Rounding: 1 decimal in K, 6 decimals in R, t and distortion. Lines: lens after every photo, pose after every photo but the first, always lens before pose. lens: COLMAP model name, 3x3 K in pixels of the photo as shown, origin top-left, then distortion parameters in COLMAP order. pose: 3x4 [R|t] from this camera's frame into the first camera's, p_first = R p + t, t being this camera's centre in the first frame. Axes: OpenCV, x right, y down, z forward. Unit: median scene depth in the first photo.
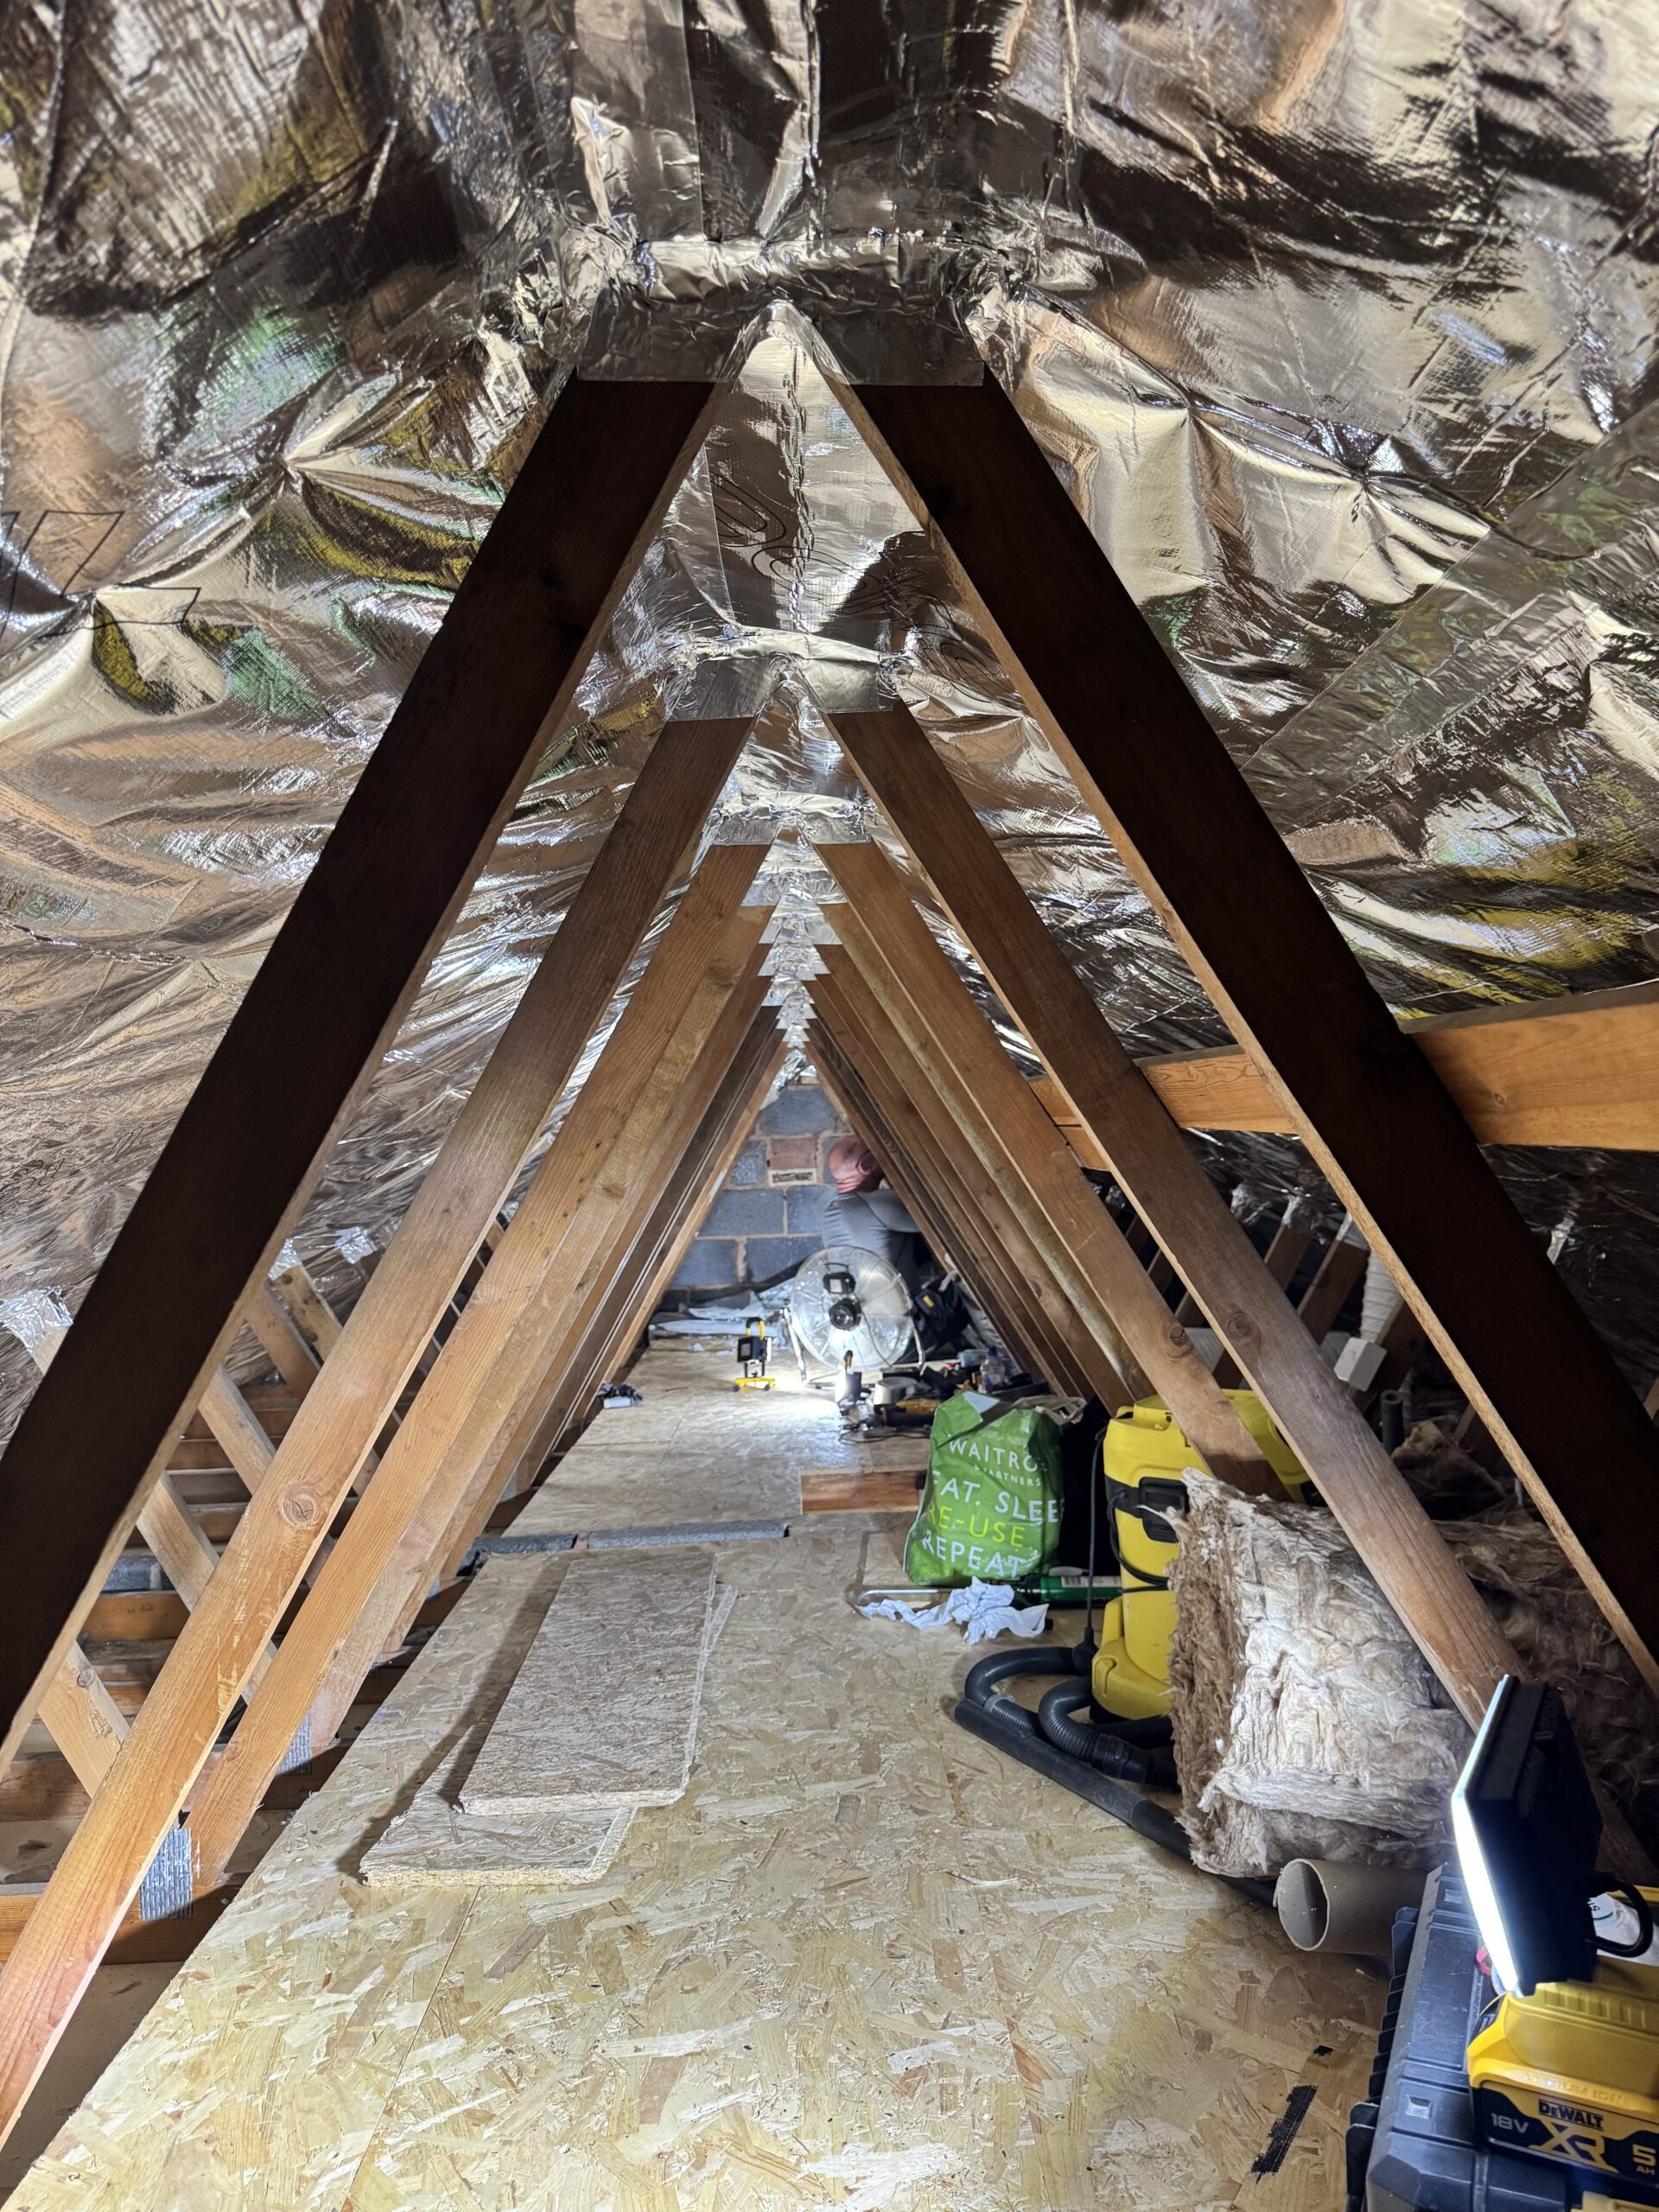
lens RADIAL K [[1548.7, 0, 817.2], [0, 1548.7, 1134.2], [0, 0, 1]] dist [0.095111, -0.156762]
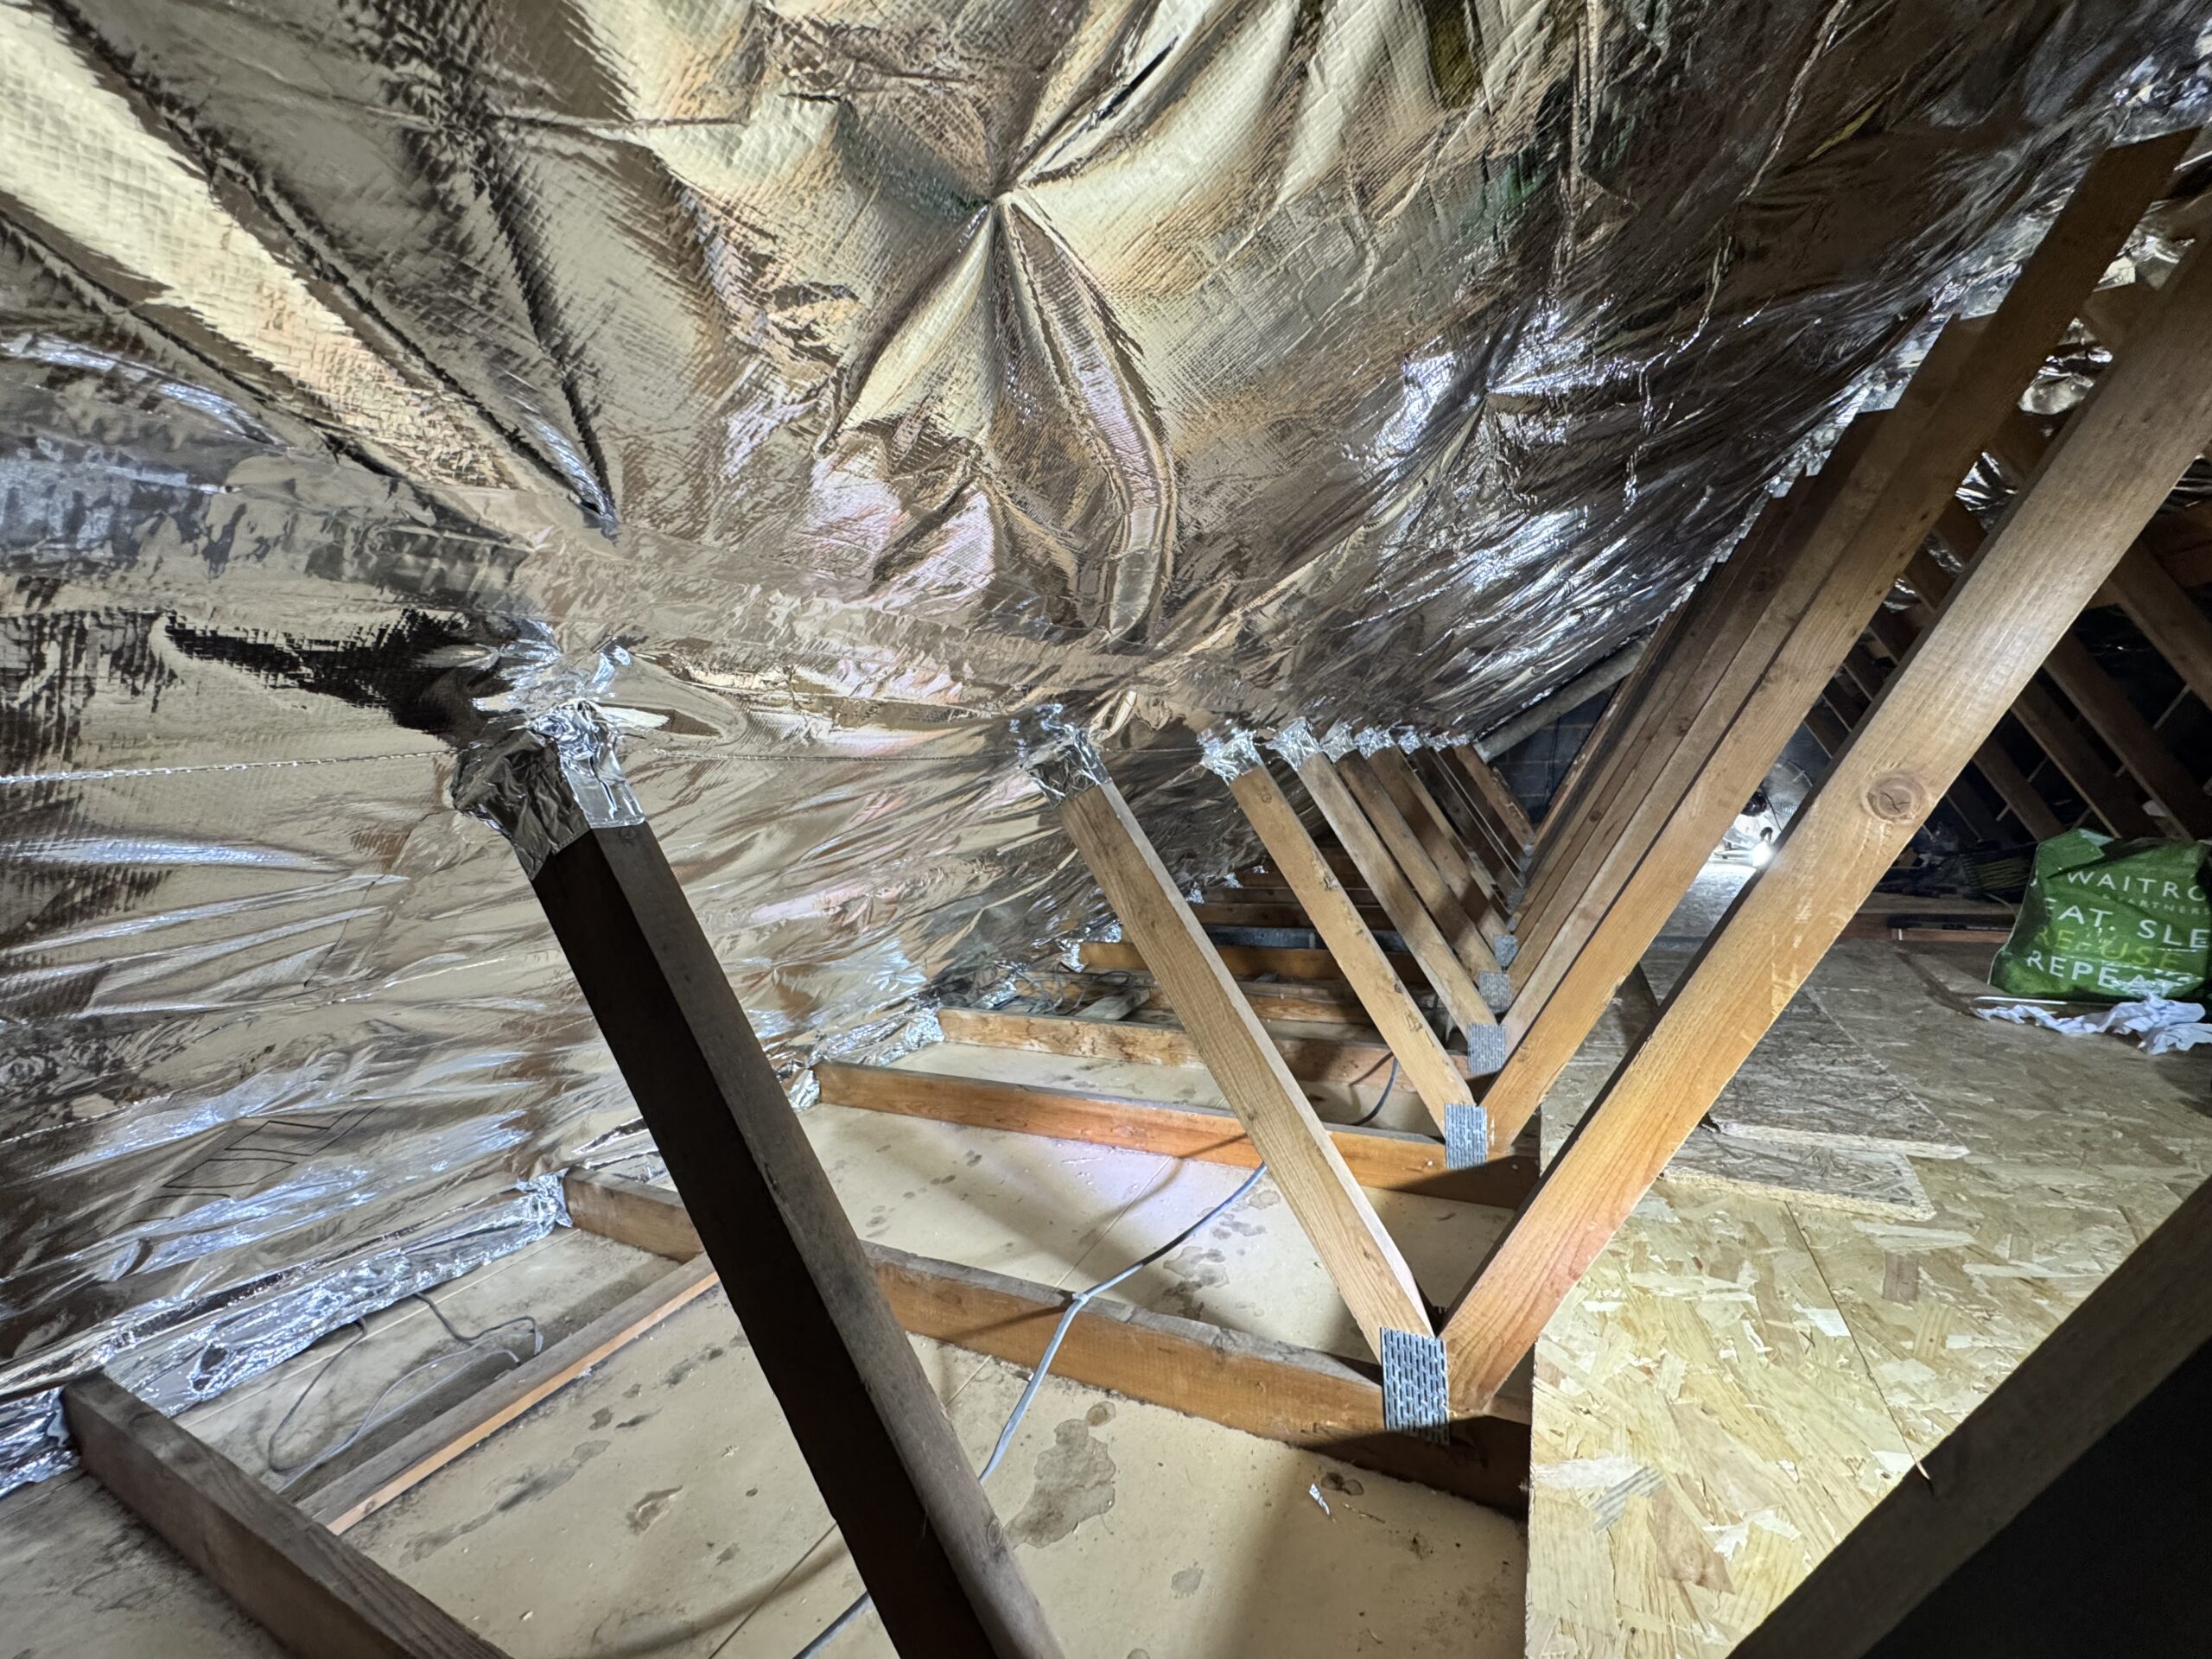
lens RADIAL K [[869.9, 0, 1098.2], [0, 869.9, 819.1], [0, 0, 1]] dist [-0.003392, -0.000456]
pose [[0.878814, 0.009554, -0.477068, -0.379715], [0.035848, 0.995652, 0.085976, 0.146126], [0.475815, -0.092659, 0.874651, 0.267929]]
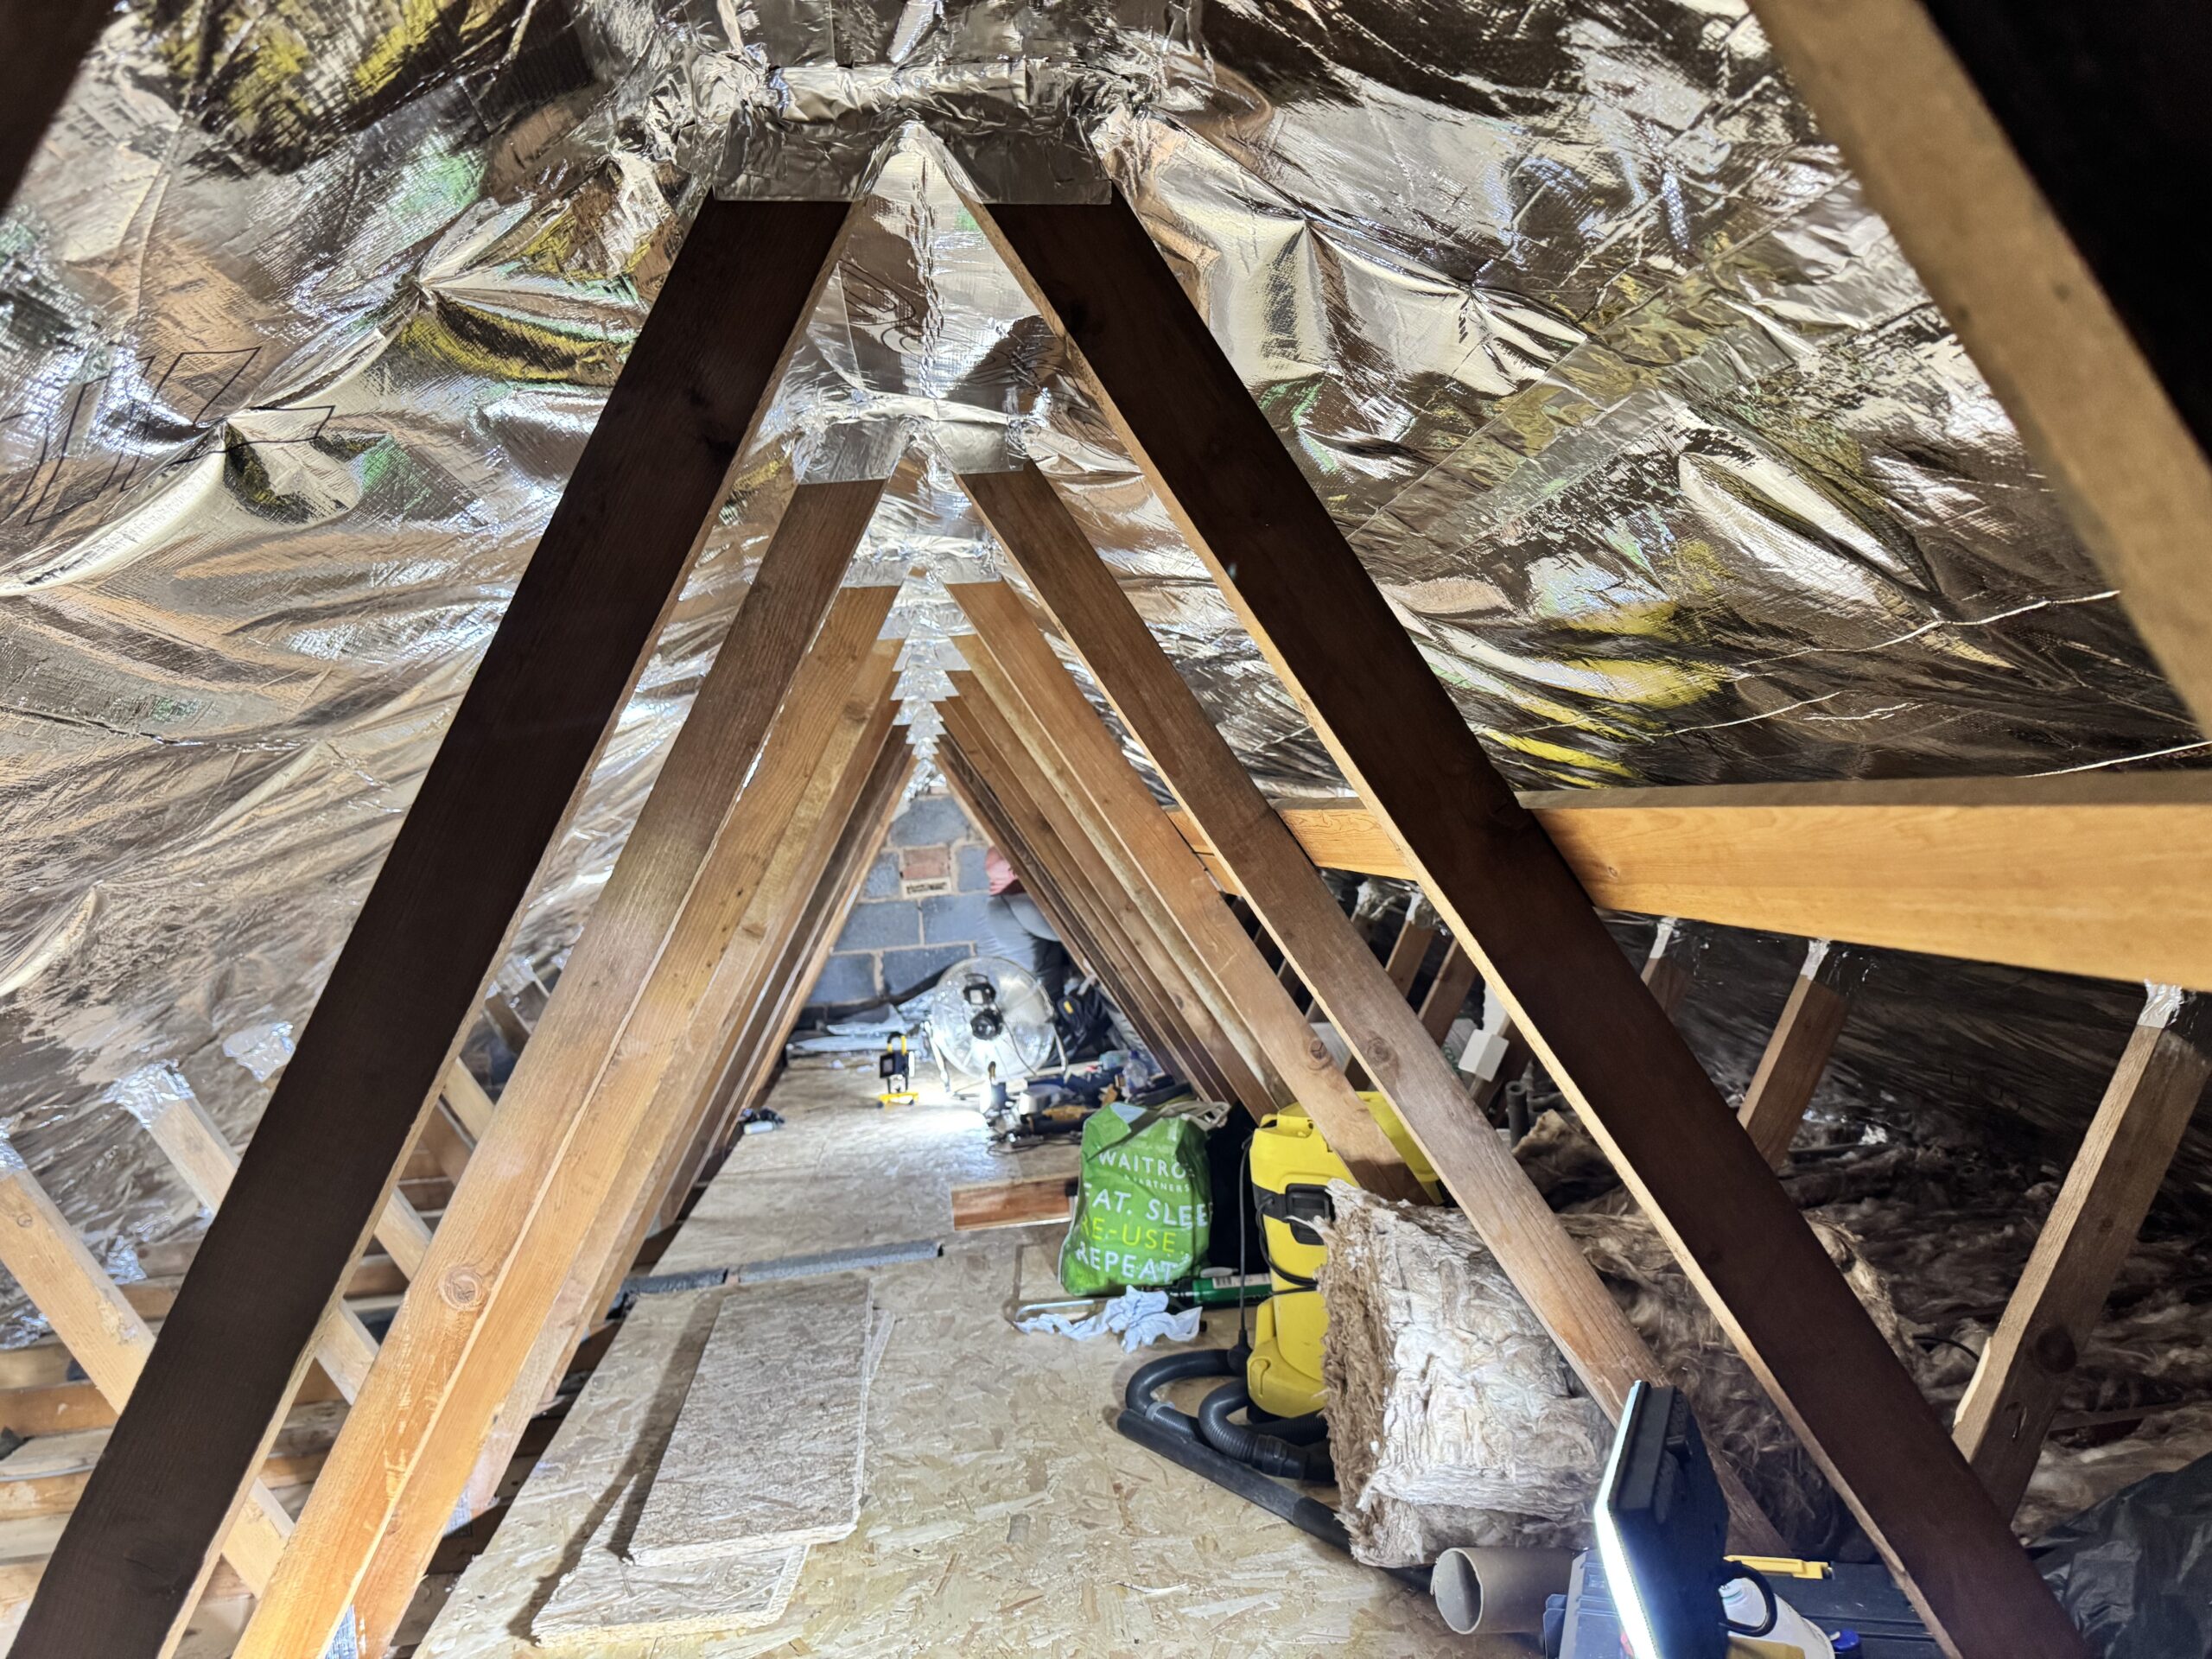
lens RADIAL K [[1548.7, 0, 1094.5], [0, 1548.7, 858.6], [0, 0, 1]] dist [0.095111, -0.156762]
pose [[0.994459, -0.044924, 0.095038, -0.010254], [0.043178, 0.998860, 0.020349, -0.028076], [-0.095843, -0.016132, 0.995266, -0.016925]]
